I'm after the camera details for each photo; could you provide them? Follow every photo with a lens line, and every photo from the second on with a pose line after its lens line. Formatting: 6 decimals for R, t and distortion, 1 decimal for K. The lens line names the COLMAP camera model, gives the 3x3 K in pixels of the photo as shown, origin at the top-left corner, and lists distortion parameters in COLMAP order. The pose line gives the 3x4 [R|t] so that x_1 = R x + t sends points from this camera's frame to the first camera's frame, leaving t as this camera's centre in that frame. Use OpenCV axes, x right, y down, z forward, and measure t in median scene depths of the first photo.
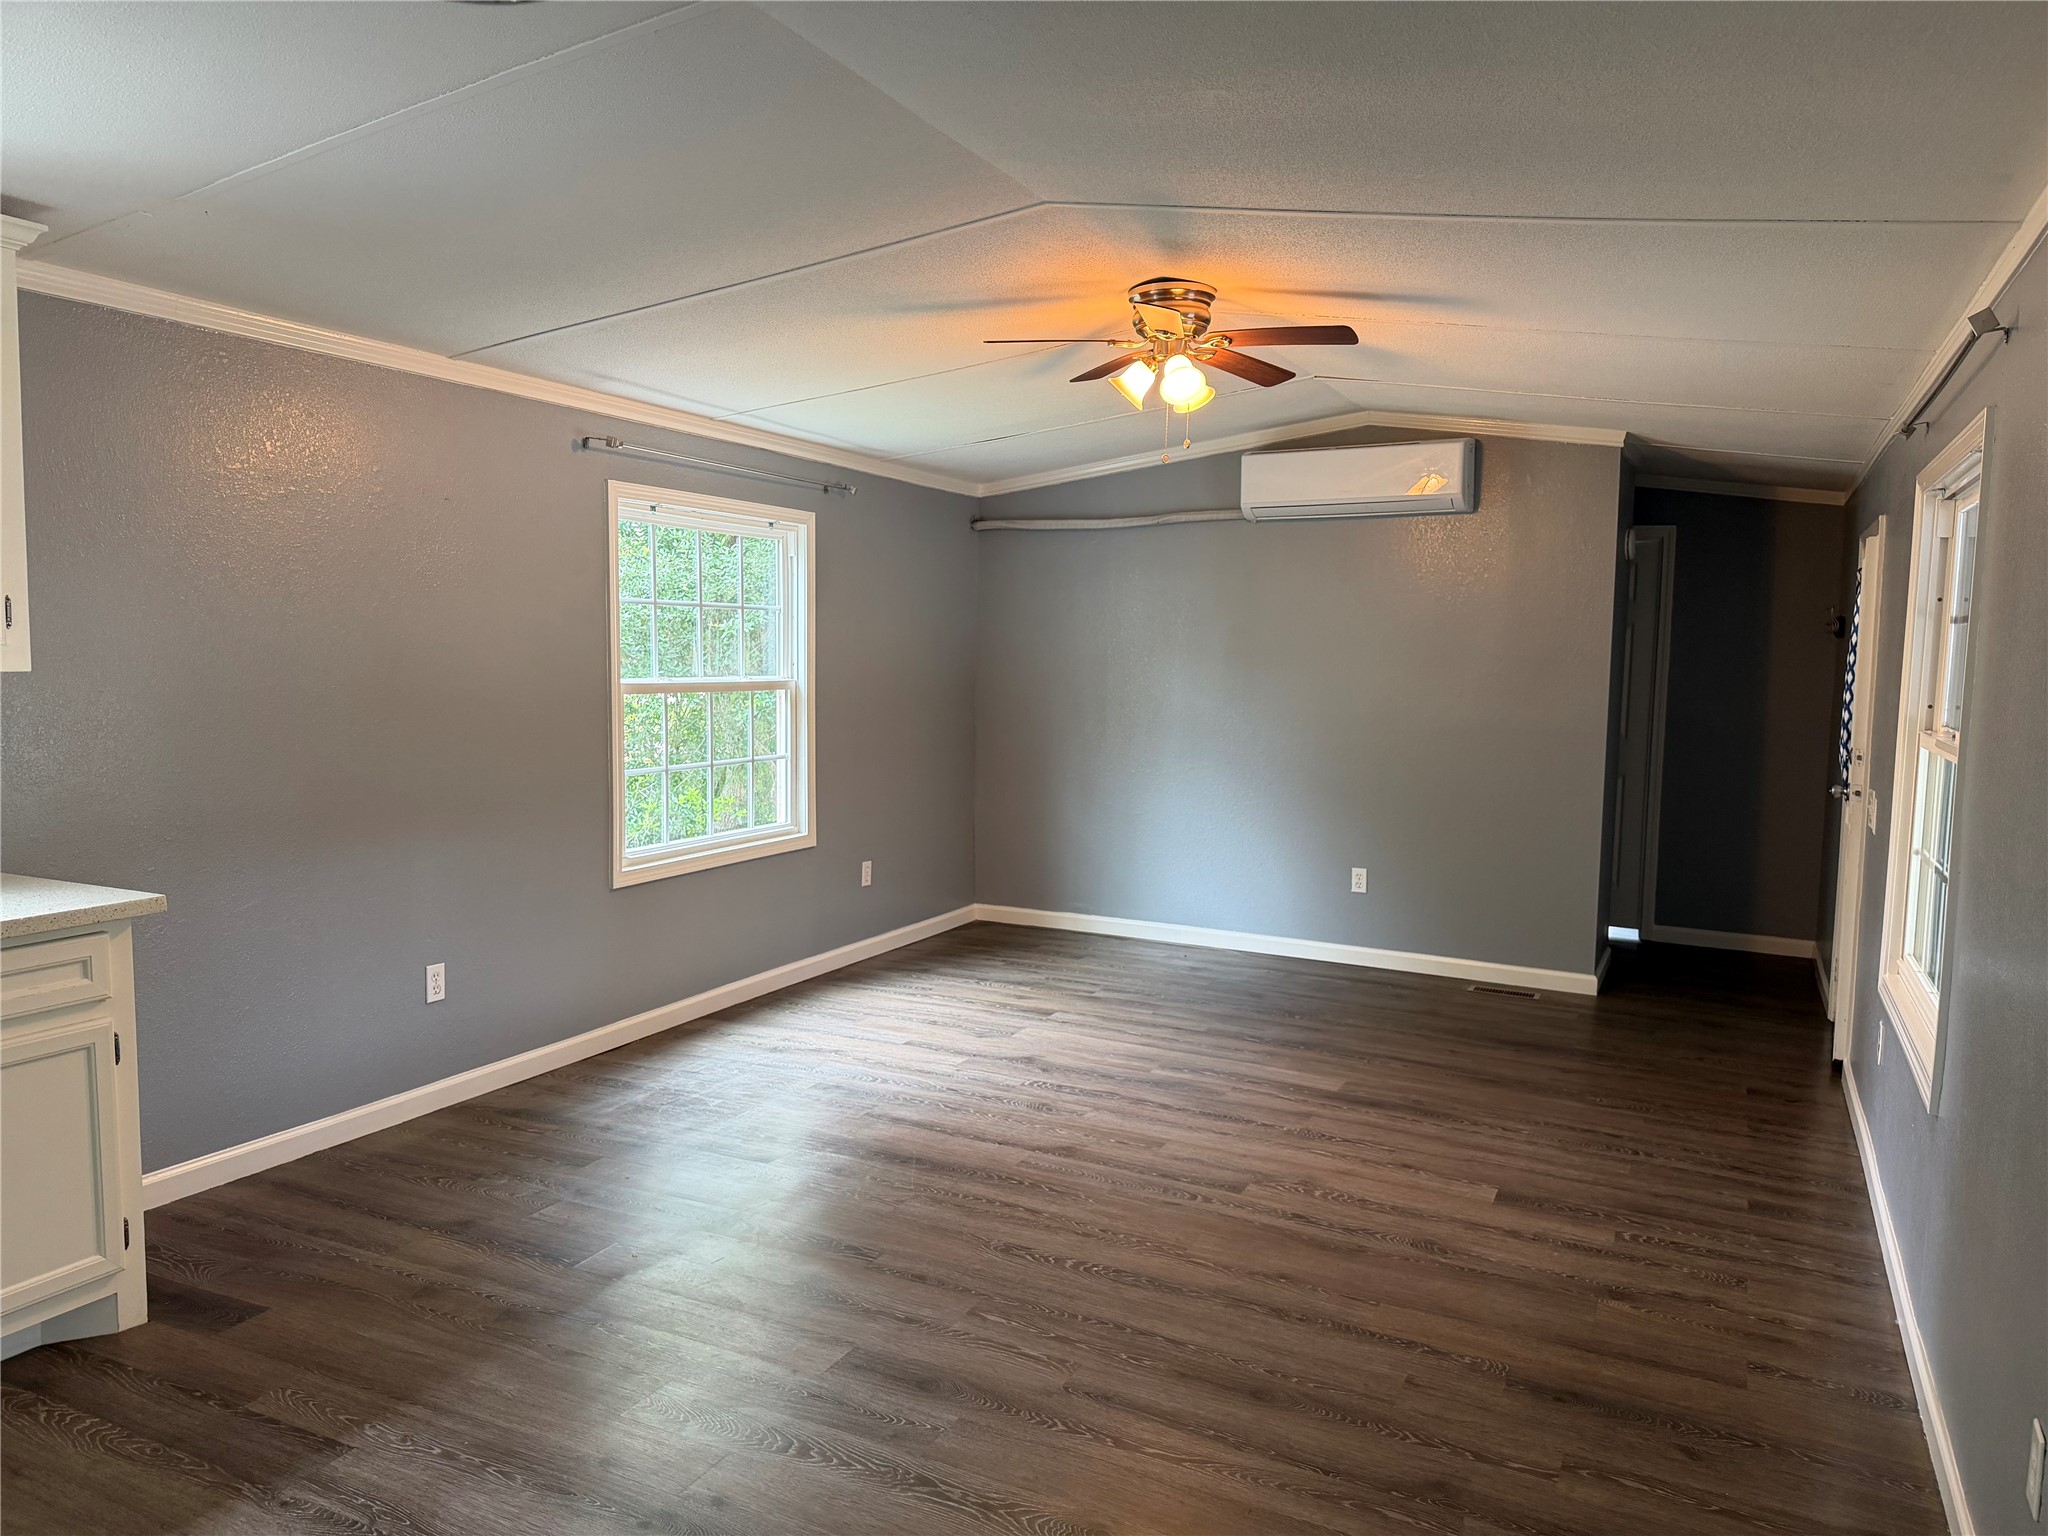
lens RADIAL K [[1418.3, 0, 1026.4], [0, 1418.3, 769.9], [0, 0, 1]] dist [0.170090, -0.314934]
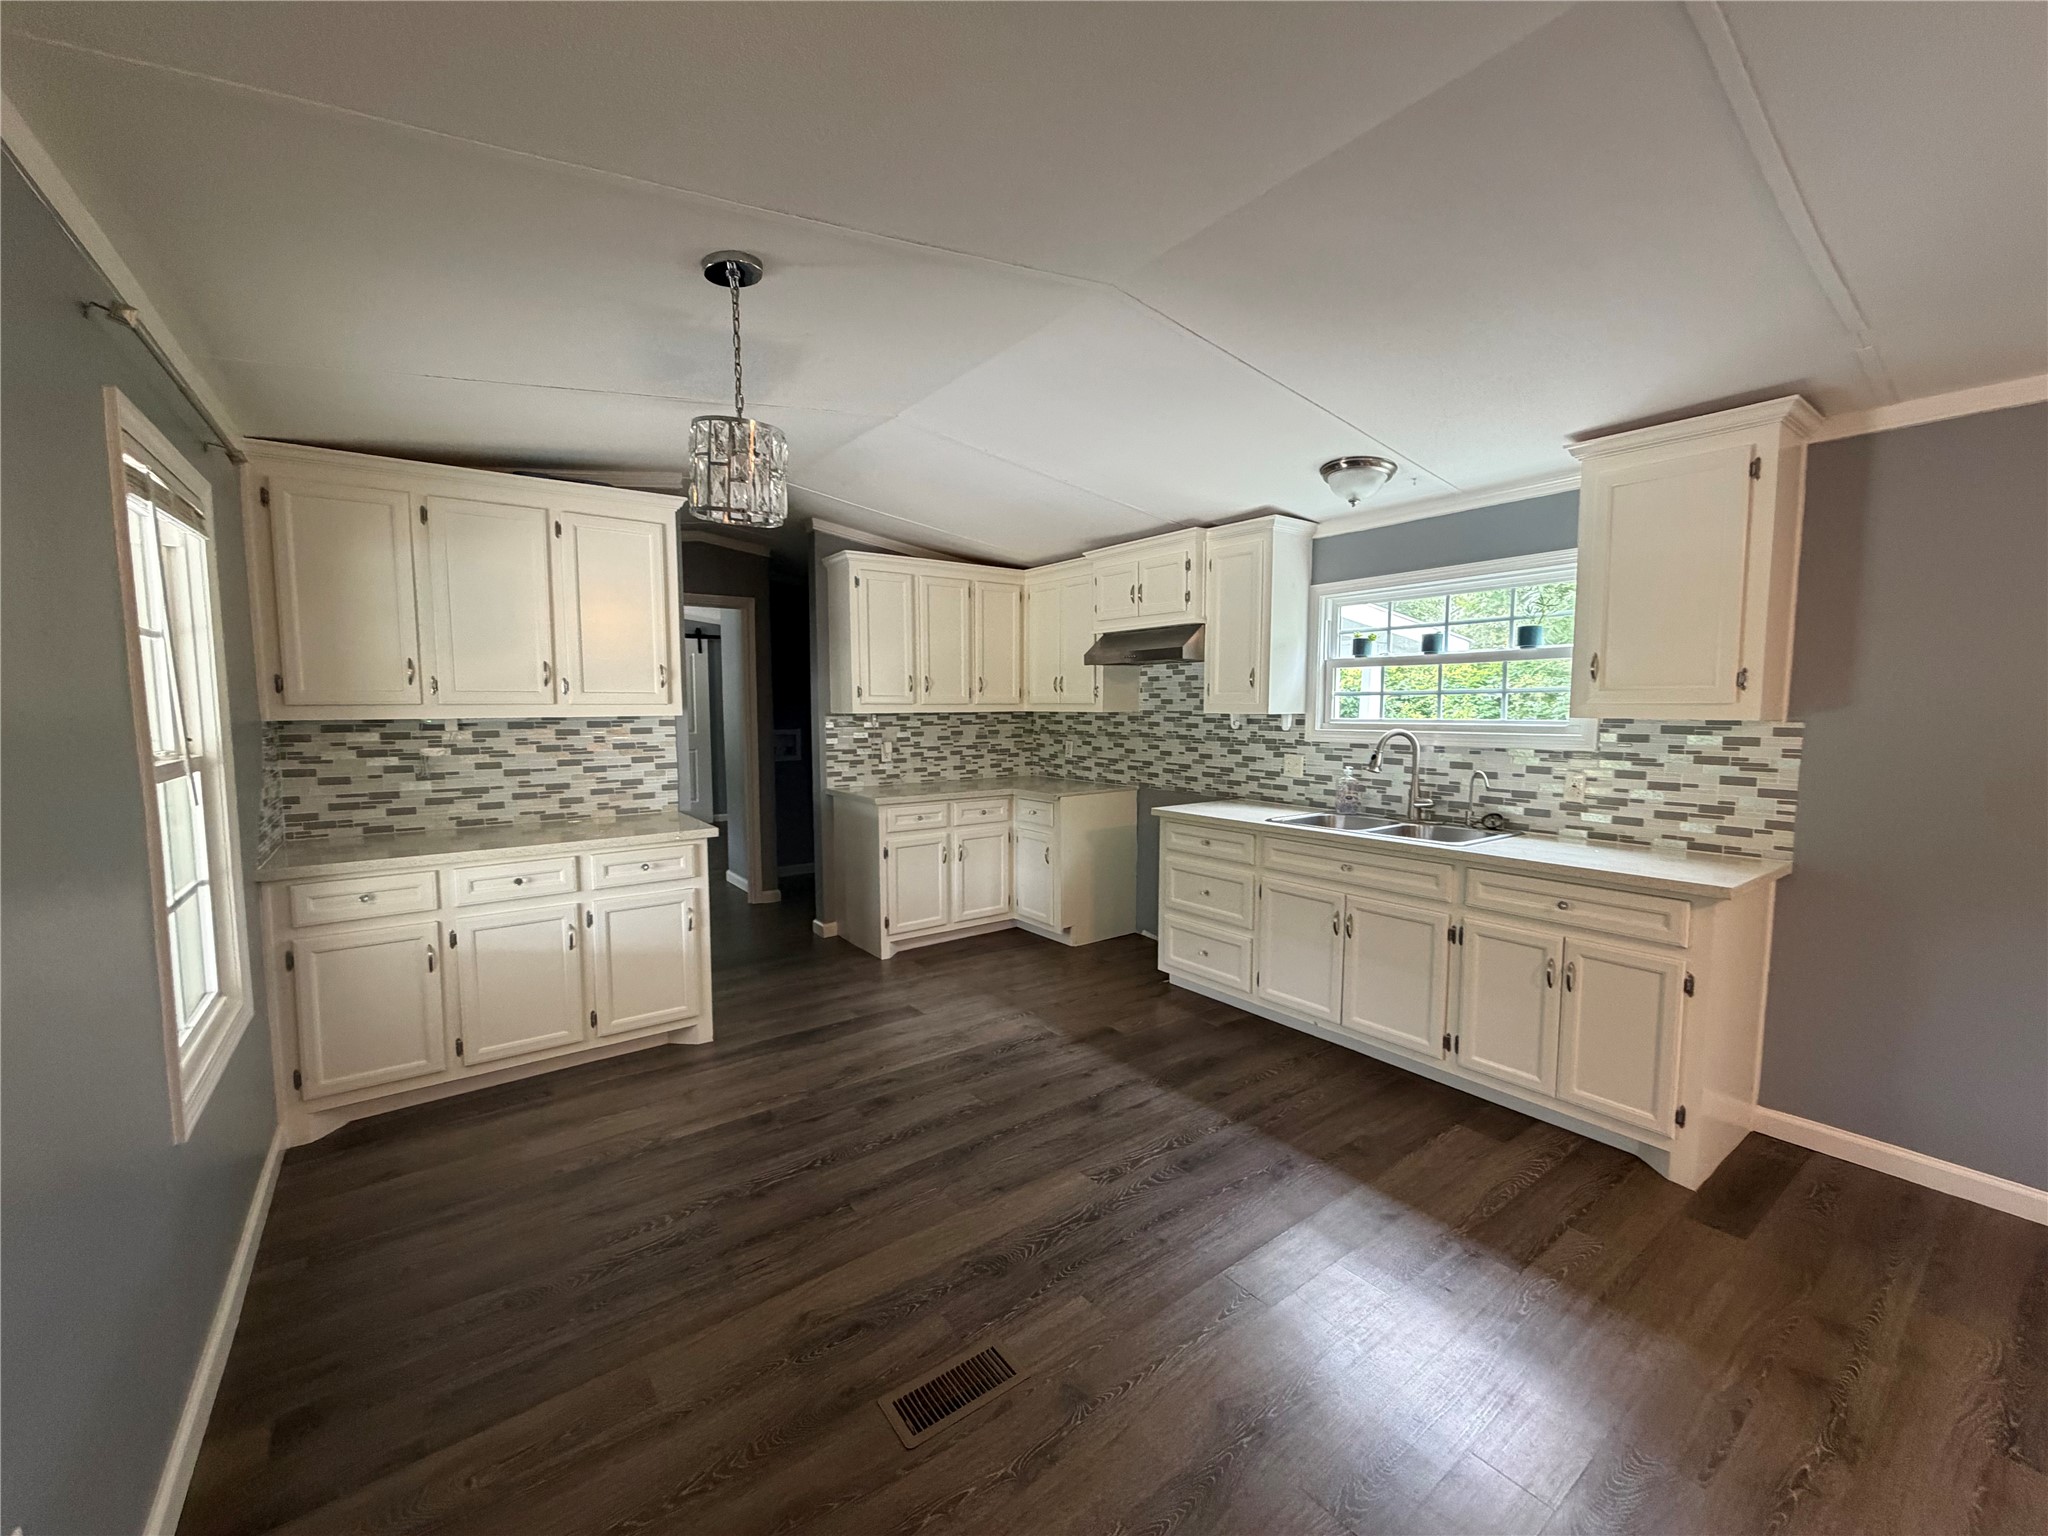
lens RADIAL K [[814.8, 0, 1020.5], [0, 814.8, 771.6], [0, 0, 1]] dist [-0.001503, 0.000155]
pose [[-0.459968, 0.054376, -0.886269, 0.230054], [-0.086605, 0.990617, 0.105725, -0.026147], [0.883702, 0.125386, -0.450943, 0.471456]]
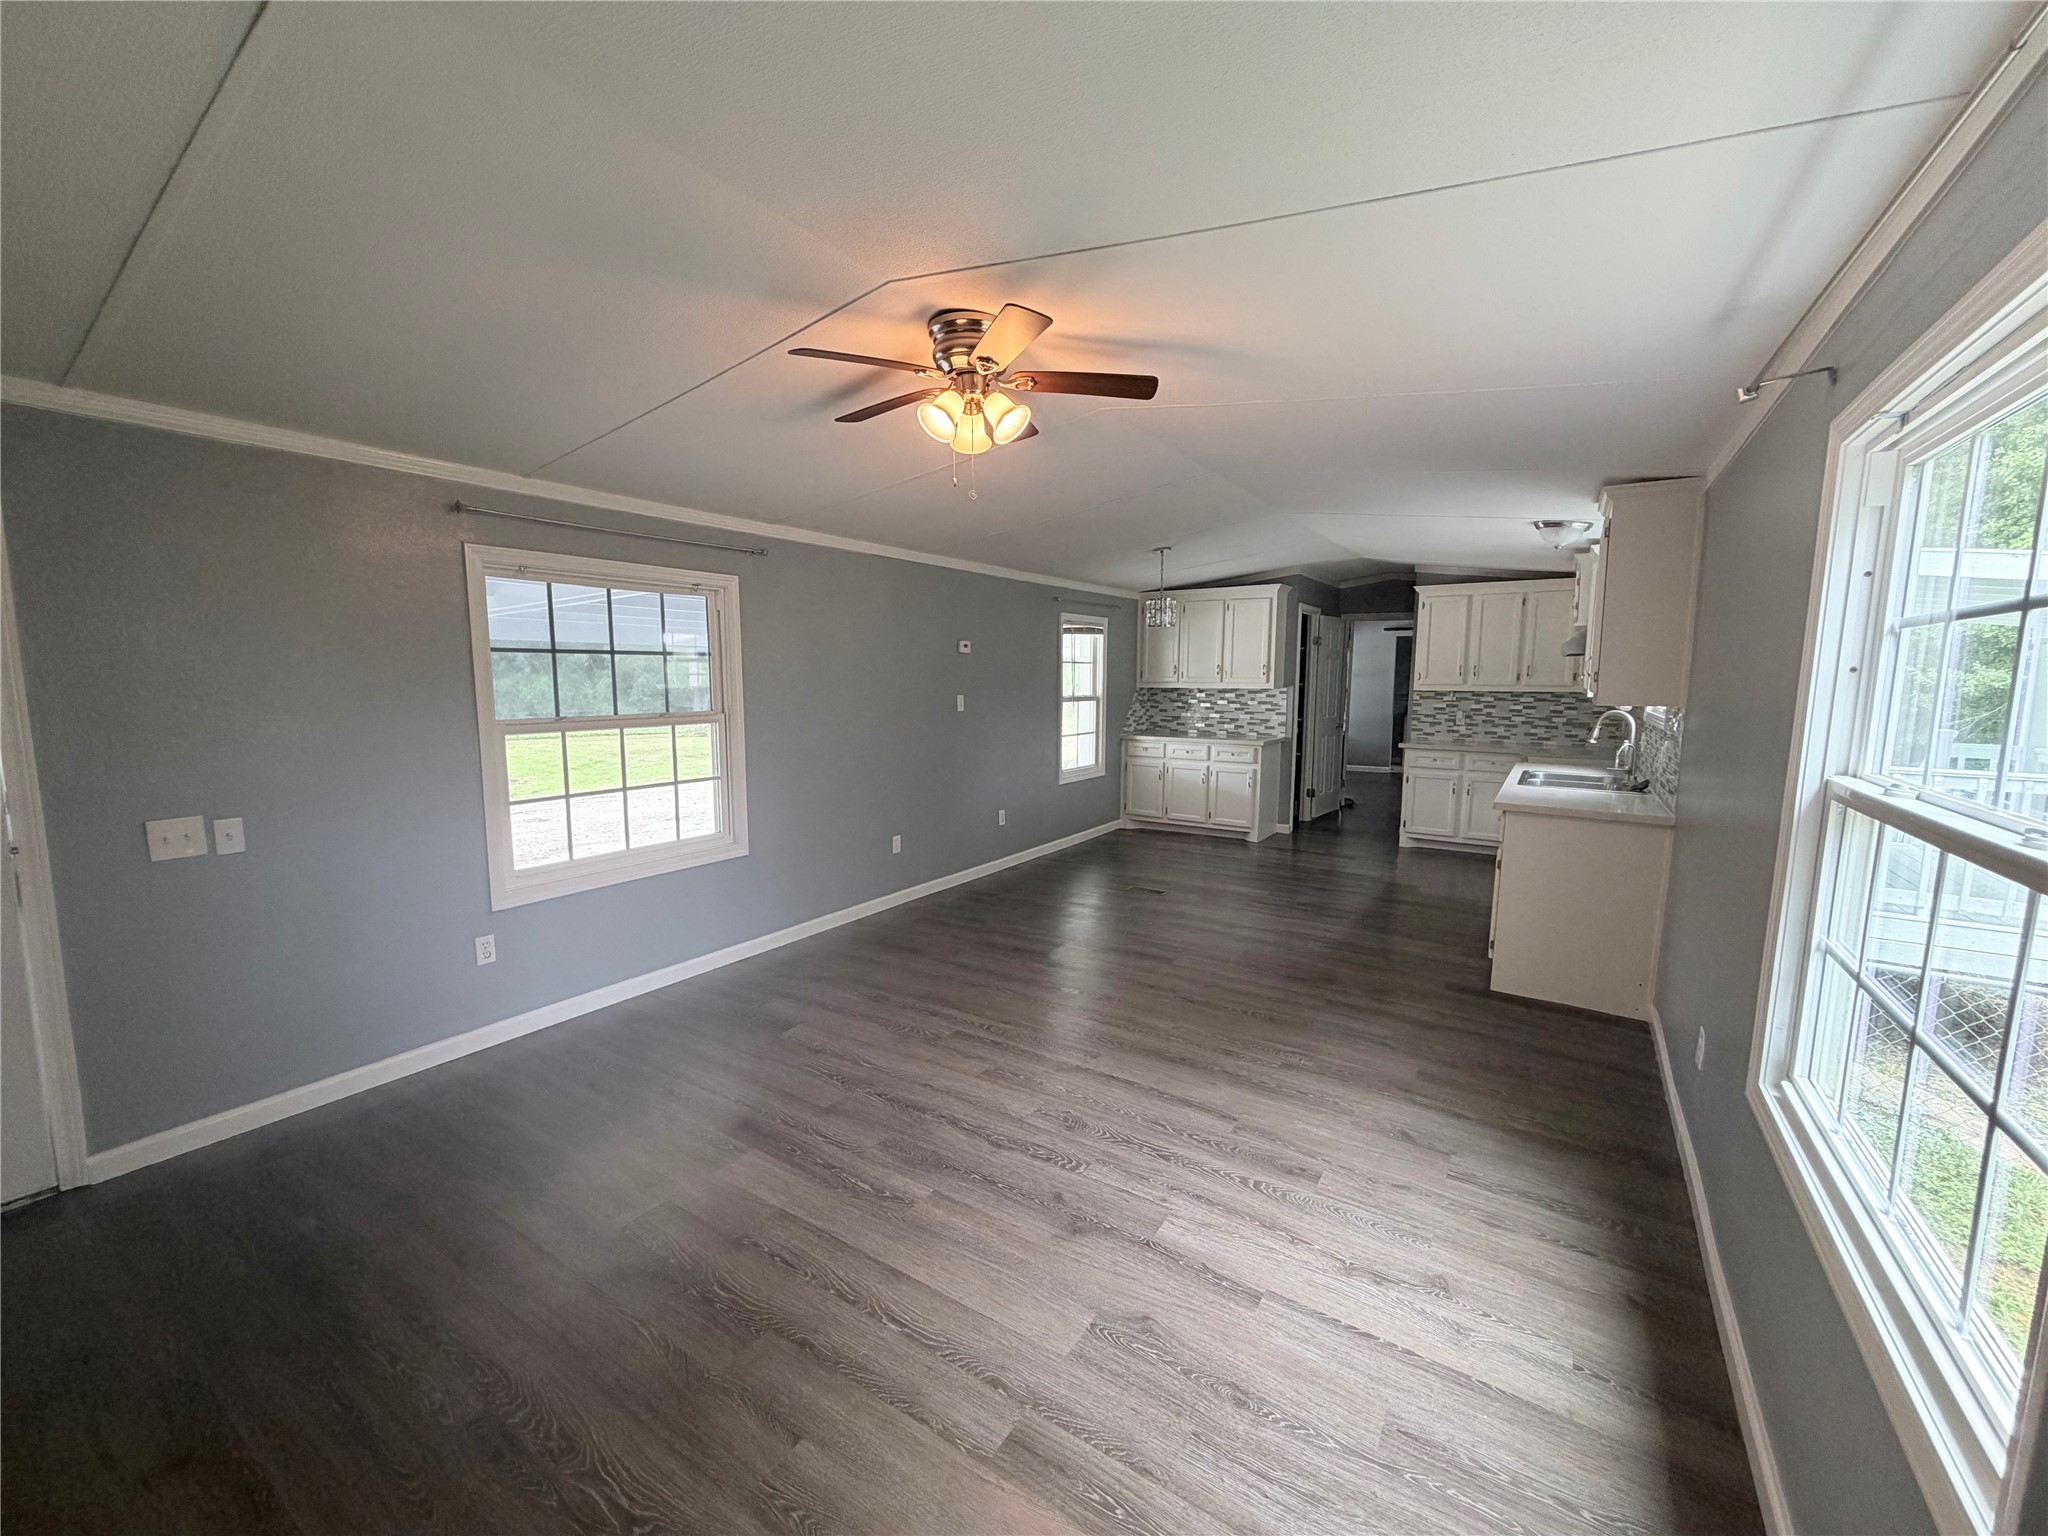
lens RADIAL K [[814.8, 0, 1020.5], [0, 814.8, 771.6], [0, 0, 1]] dist [-0.001503, 0.000155]
pose [[-0.991678, -0.040034, 0.122363, -0.013432], [-0.013817, 0.978029, 0.208011, -0.133742], [-0.128002, 0.204589, -0.970443, 1.460873]]
